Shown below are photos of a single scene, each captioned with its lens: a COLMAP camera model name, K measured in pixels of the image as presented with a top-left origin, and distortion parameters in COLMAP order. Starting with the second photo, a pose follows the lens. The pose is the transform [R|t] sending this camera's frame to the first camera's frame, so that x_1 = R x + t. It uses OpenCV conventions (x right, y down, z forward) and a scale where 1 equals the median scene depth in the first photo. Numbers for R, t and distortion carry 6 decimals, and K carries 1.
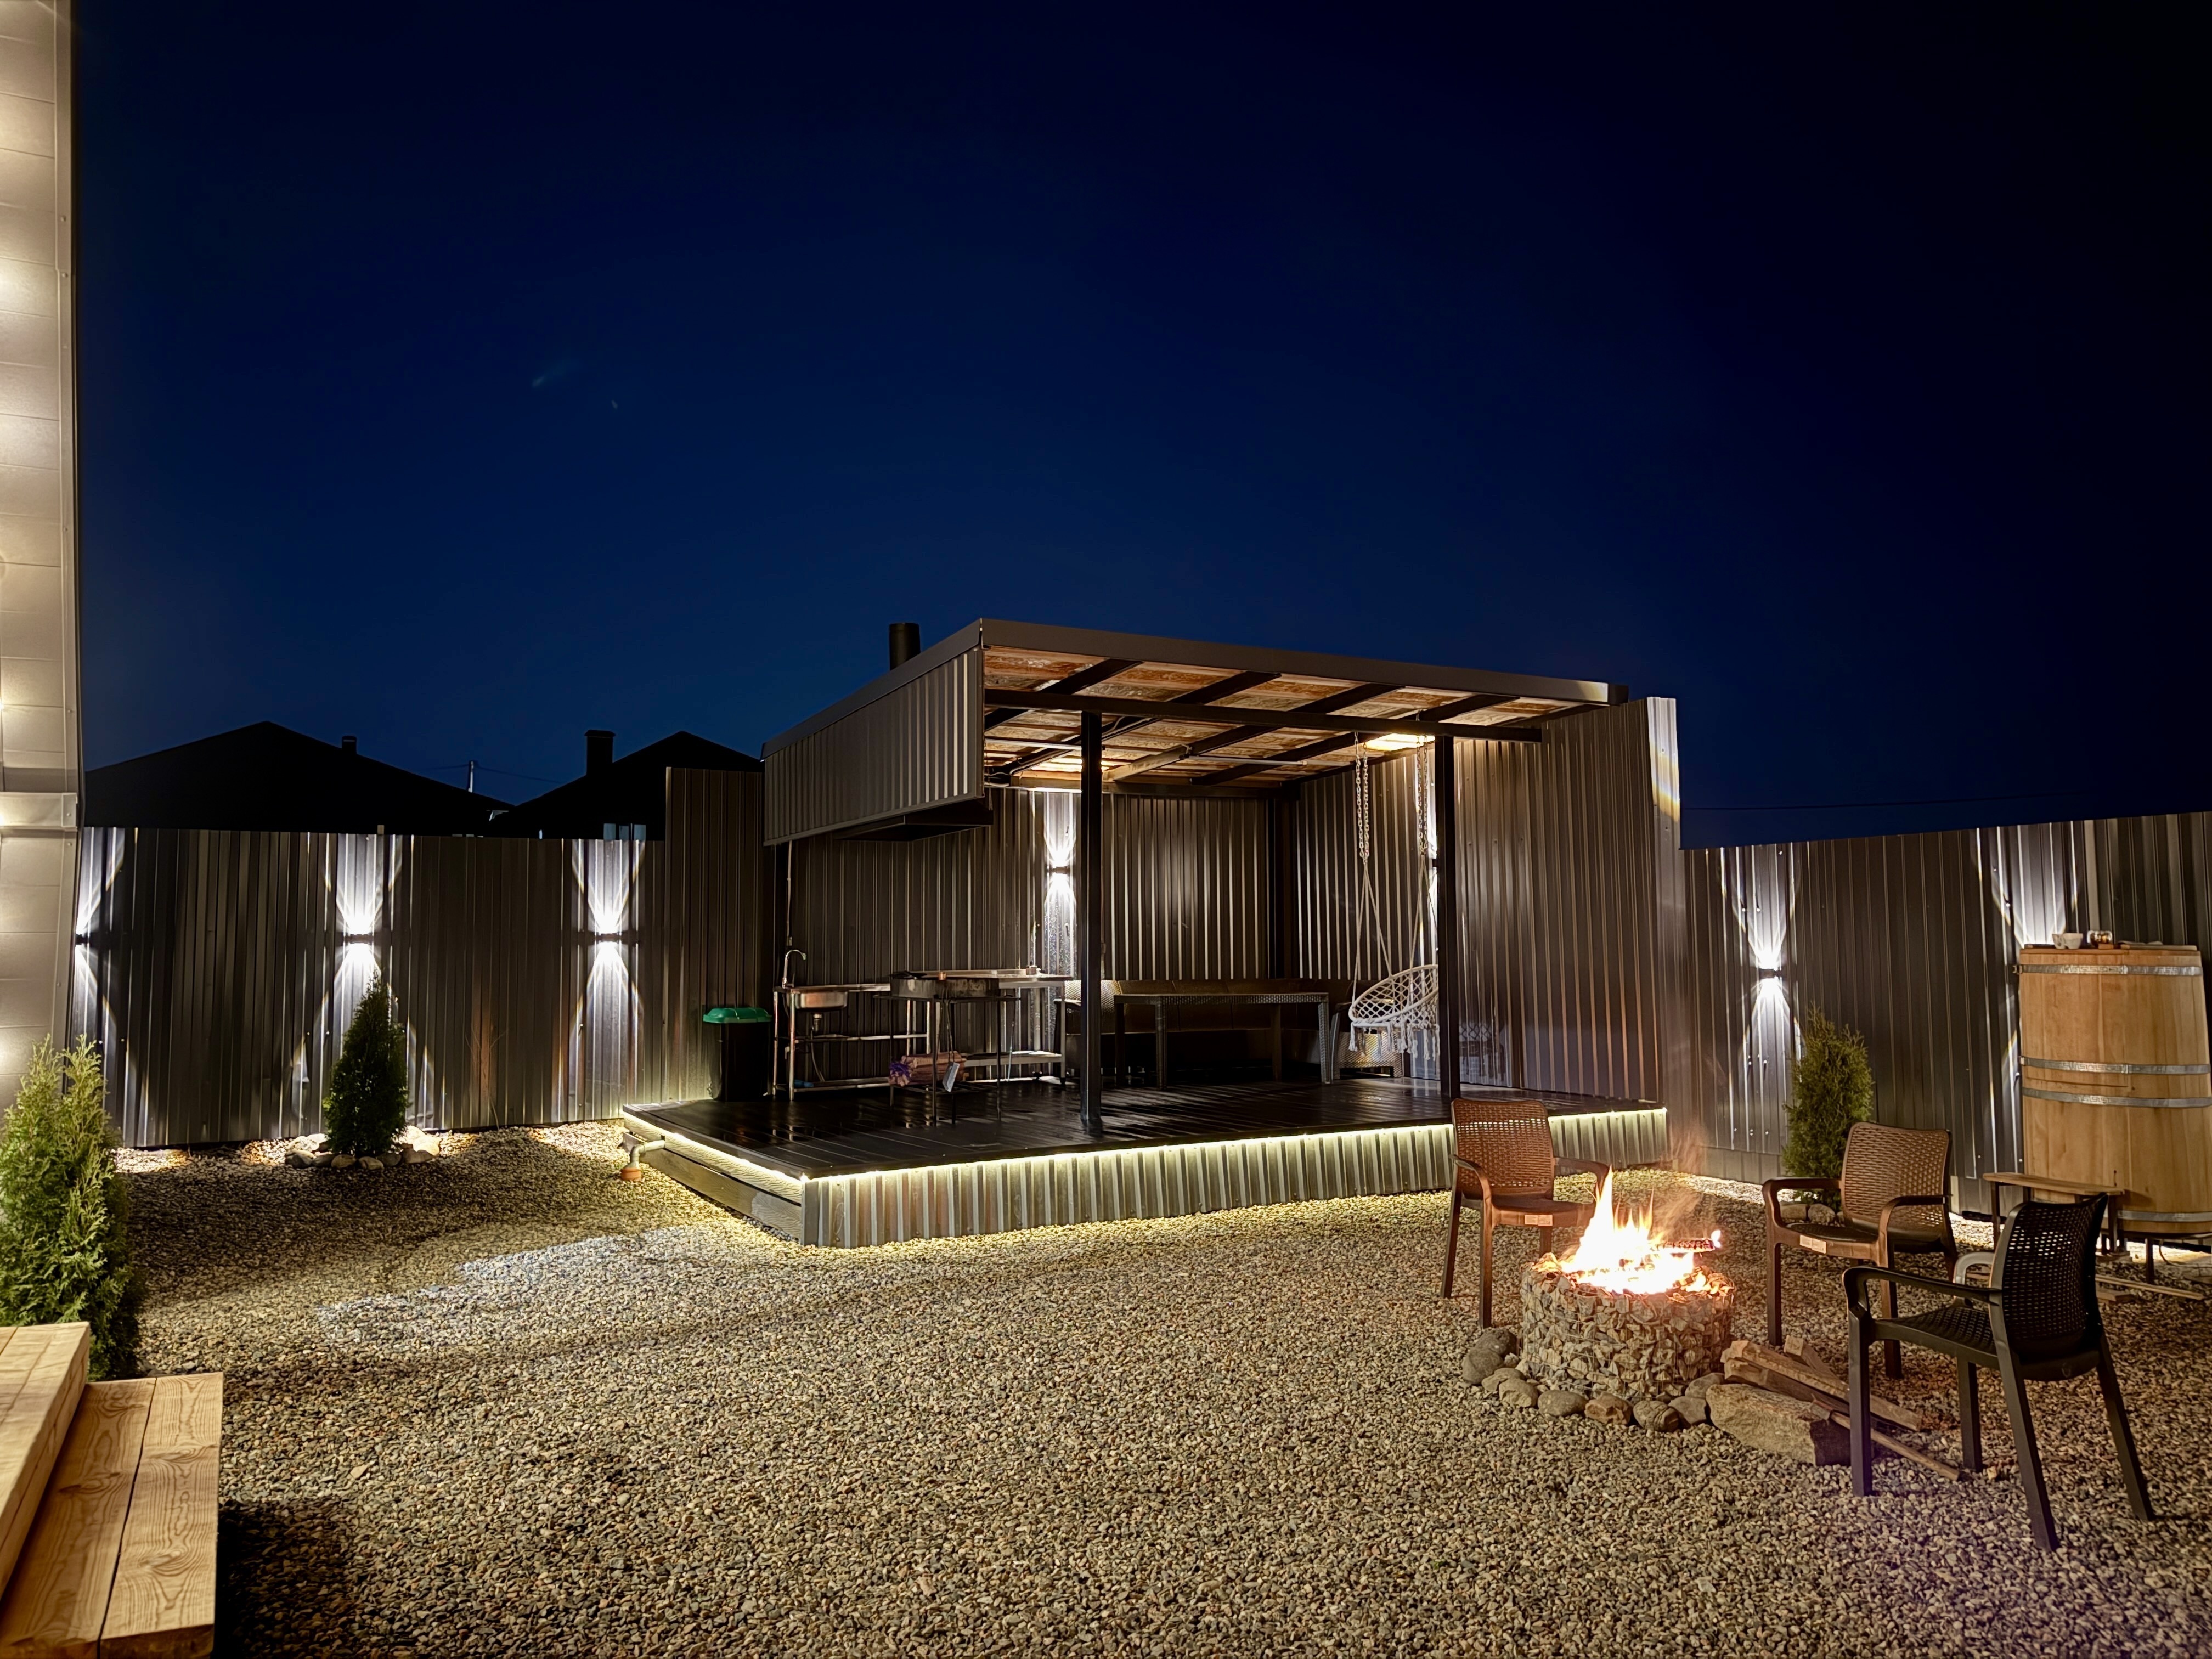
lens RADIAL K [[1533.6, 0, 1110.1], [0, 1533.6, 829.6], [0, 0, 1]] dist [0.155631, -0.300537]
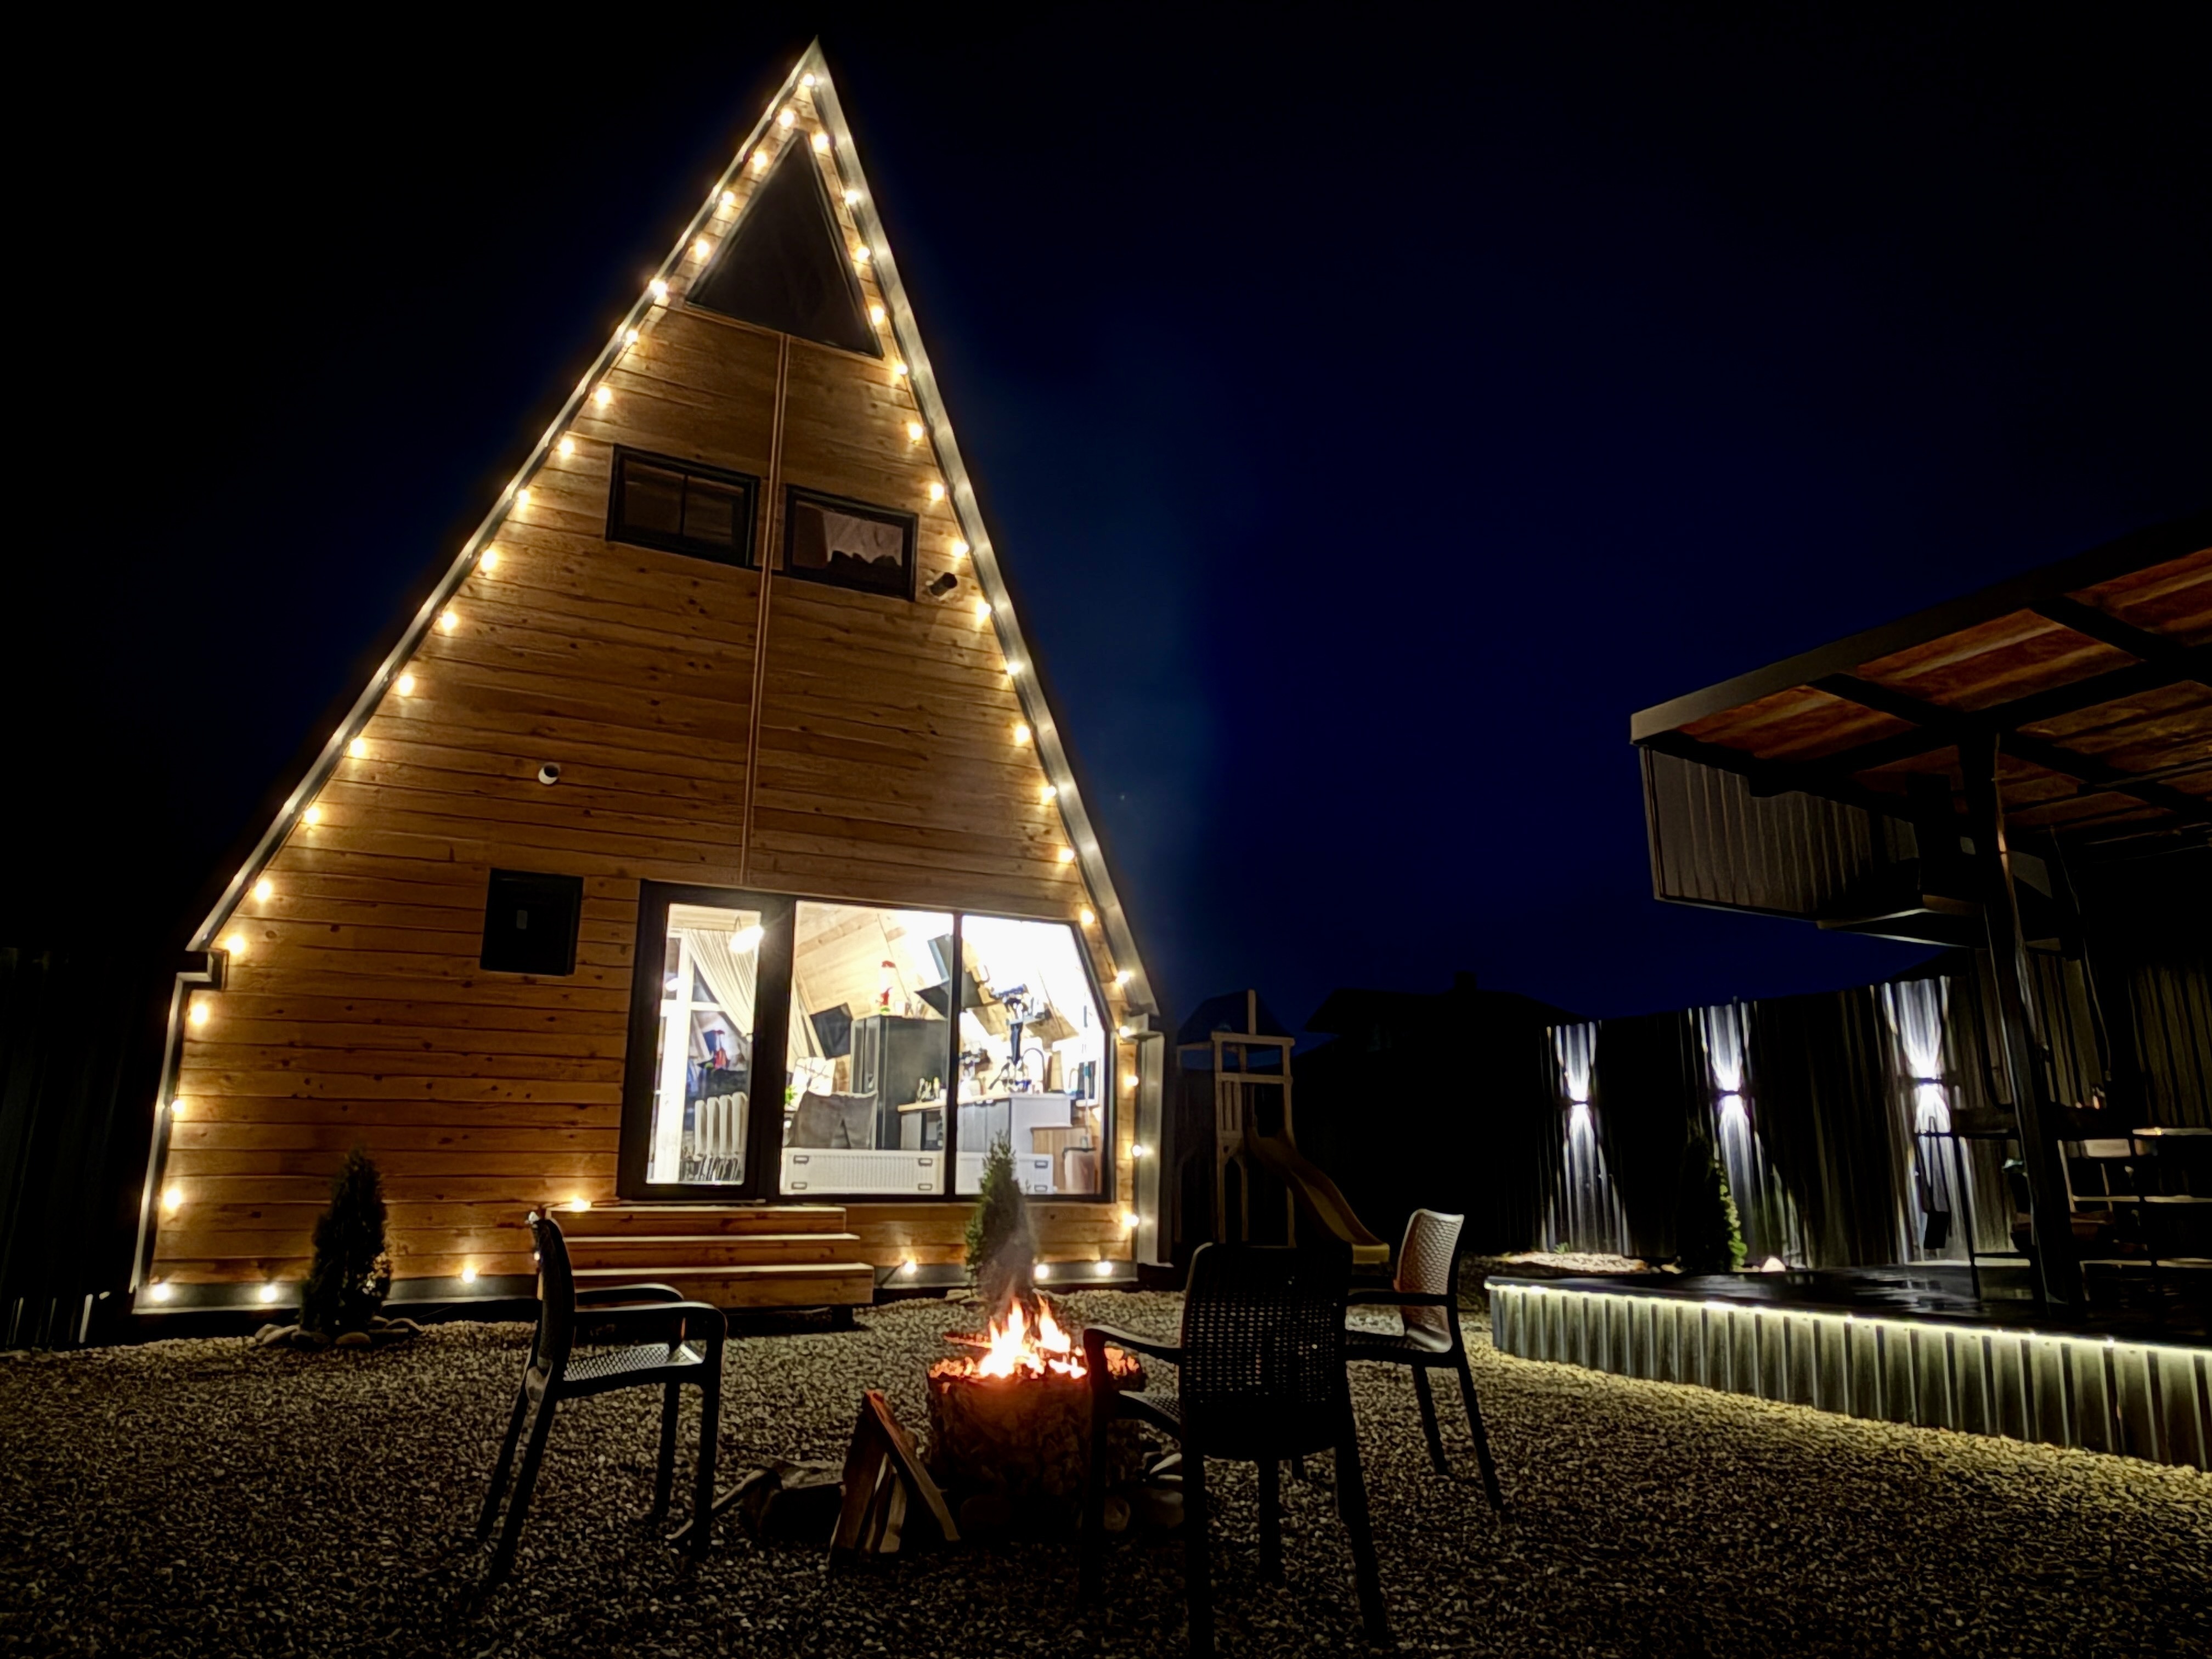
lens RADIAL K [[1388.8, 0, 1106.0], [0, 1388.8, 829.5], [0, 0, 1]] dist [-0.007442, 0.000319]
pose [[-0.021199, -0.235389, -0.971670, 0.601448], [0.076229, 0.968679, -0.236328, 0.088559], [0.996865, -0.079080, -0.002592, 0.542353]]
